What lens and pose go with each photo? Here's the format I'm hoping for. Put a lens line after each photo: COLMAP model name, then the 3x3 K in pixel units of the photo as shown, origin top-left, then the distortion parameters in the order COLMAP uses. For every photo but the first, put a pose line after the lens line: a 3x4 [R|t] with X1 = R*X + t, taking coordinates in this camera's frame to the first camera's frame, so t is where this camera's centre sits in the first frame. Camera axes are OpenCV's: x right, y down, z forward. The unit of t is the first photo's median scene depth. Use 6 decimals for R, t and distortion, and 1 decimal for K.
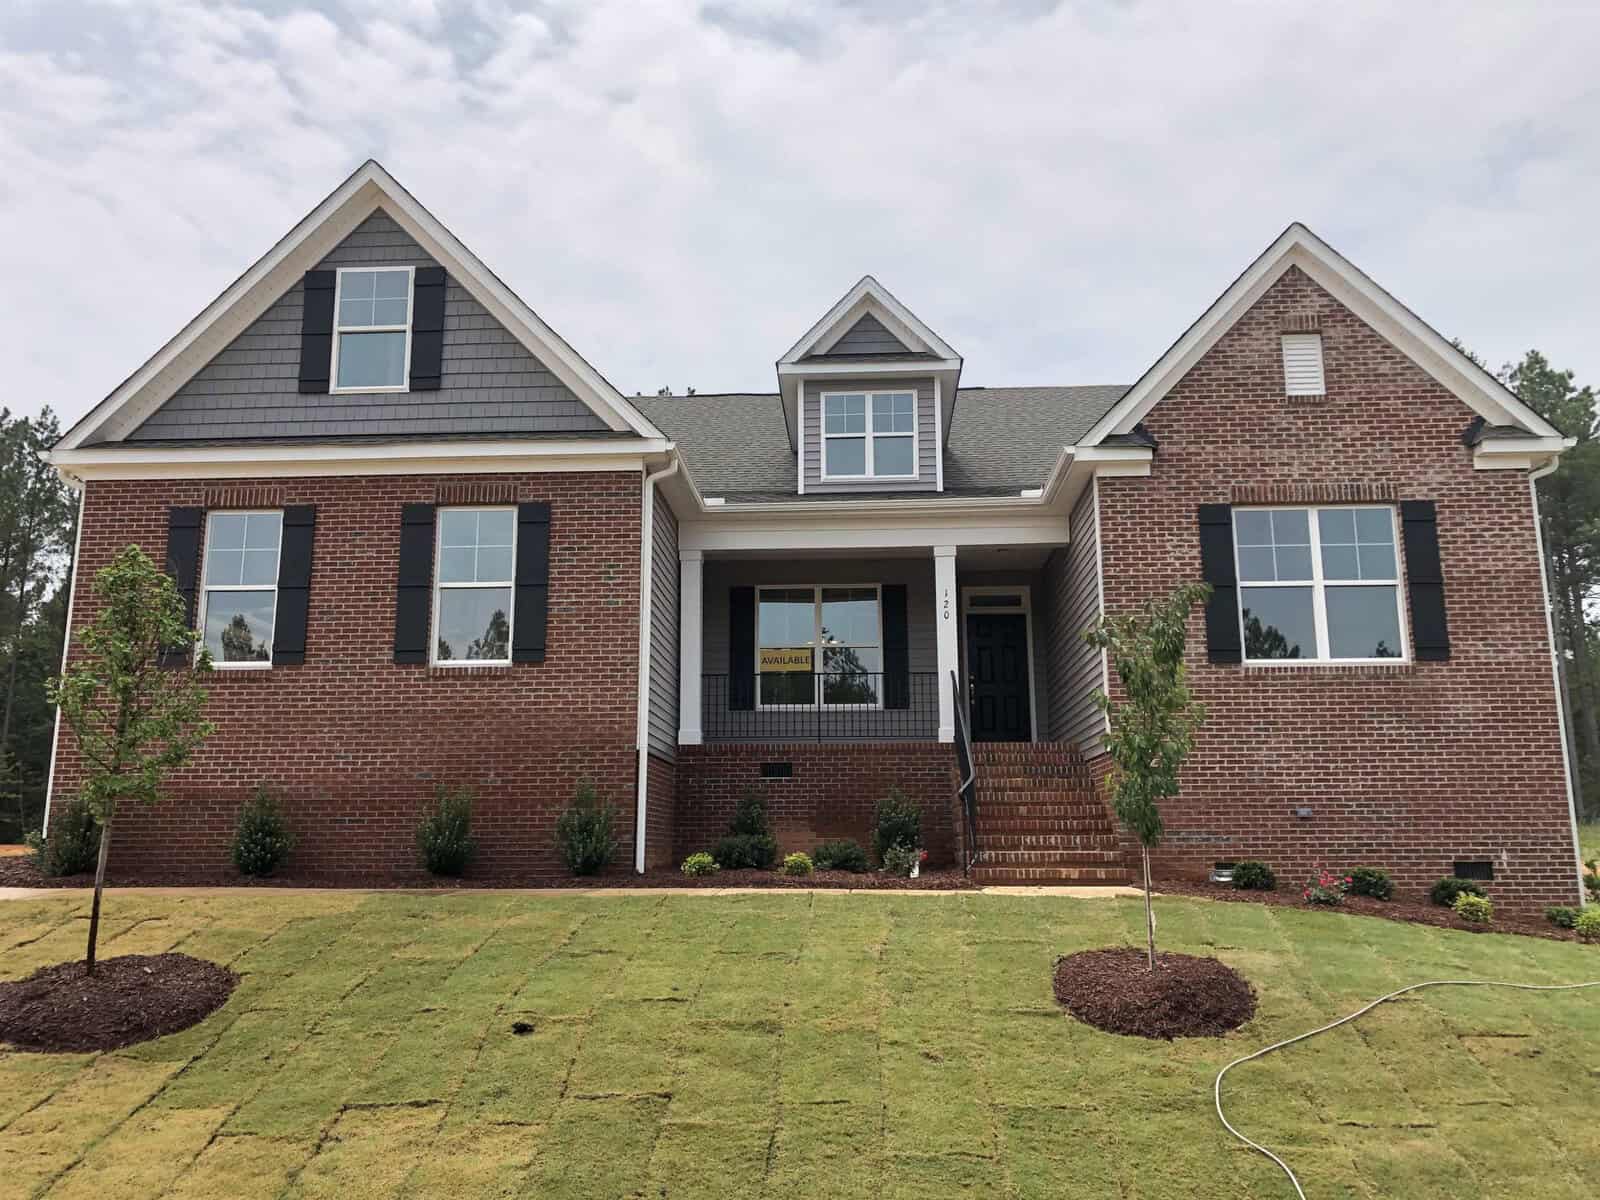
lens RADIAL K [[1306.3, 0, 800.0], [0, 1306.3, 600.0], [0, 0, 1]] dist [0.007614, 0.003283]
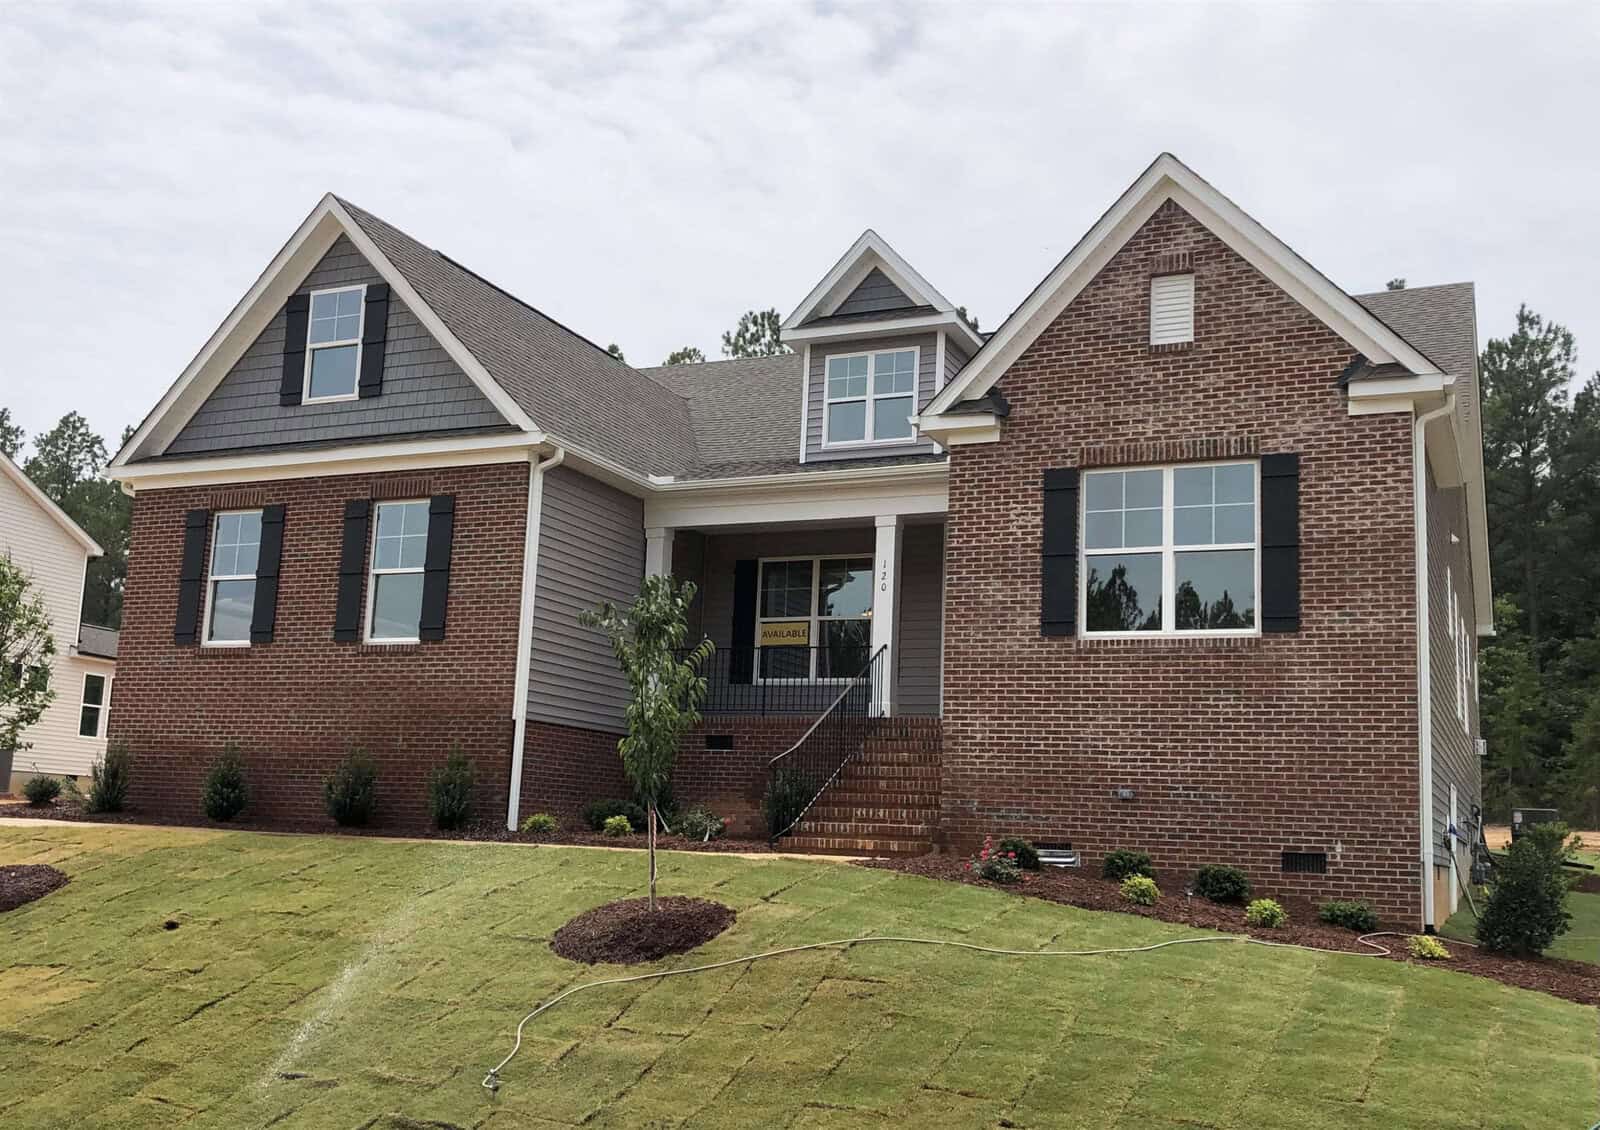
lens RADIAL K [[1603.6, 0, 794.7], [0, 1603.6, 597.7], [0, 0, 1]] dist [0.156100, -0.619561]
pose [[0.929049, -0.015554, -0.369629, 0.569062], [0.026880, 0.999313, 0.025511, -0.014663], [0.368978, -0.033636, 0.928829, -0.159759]]
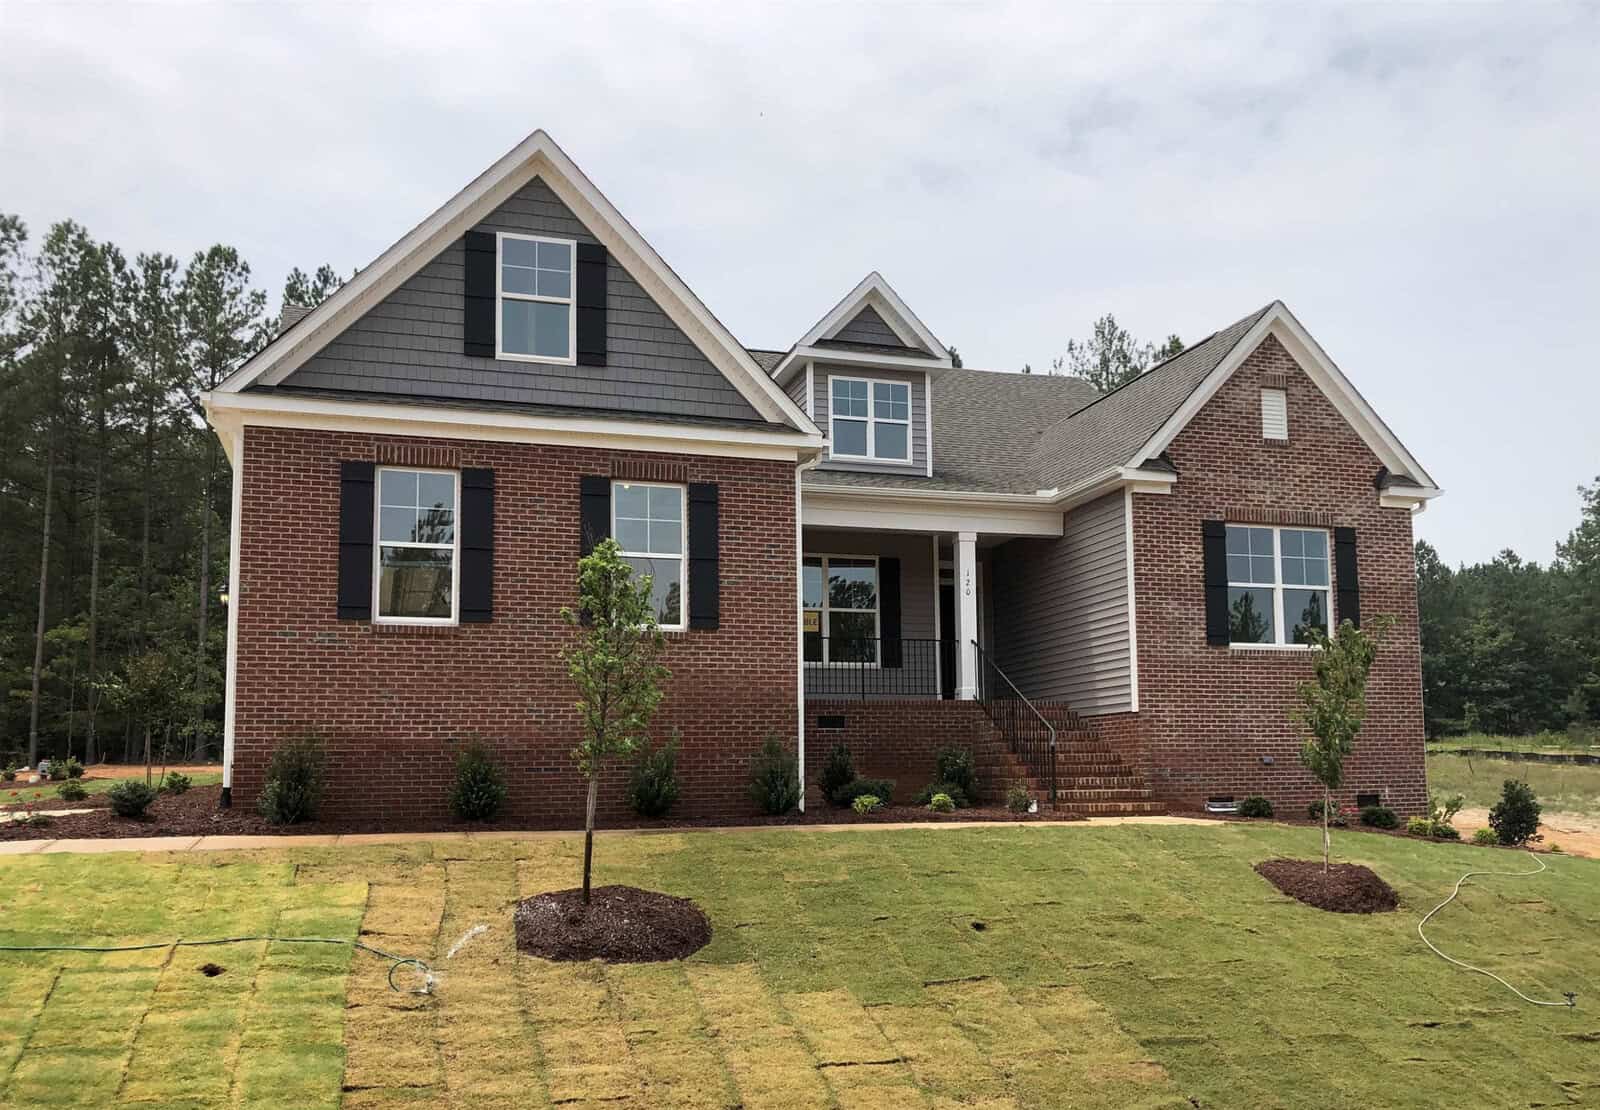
lens RADIAL K [[1406.9, 0, 874.2], [0, 1406.9, 652.2], [0, 0, 1]] dist [0.043908, -0.009818]
pose [[0.927445, 0.025947, 0.373059, -0.503061], [-0.062494, 0.994315, 0.086208, -0.043683], [-0.368701, -0.103267, 0.923794, -0.164485]]
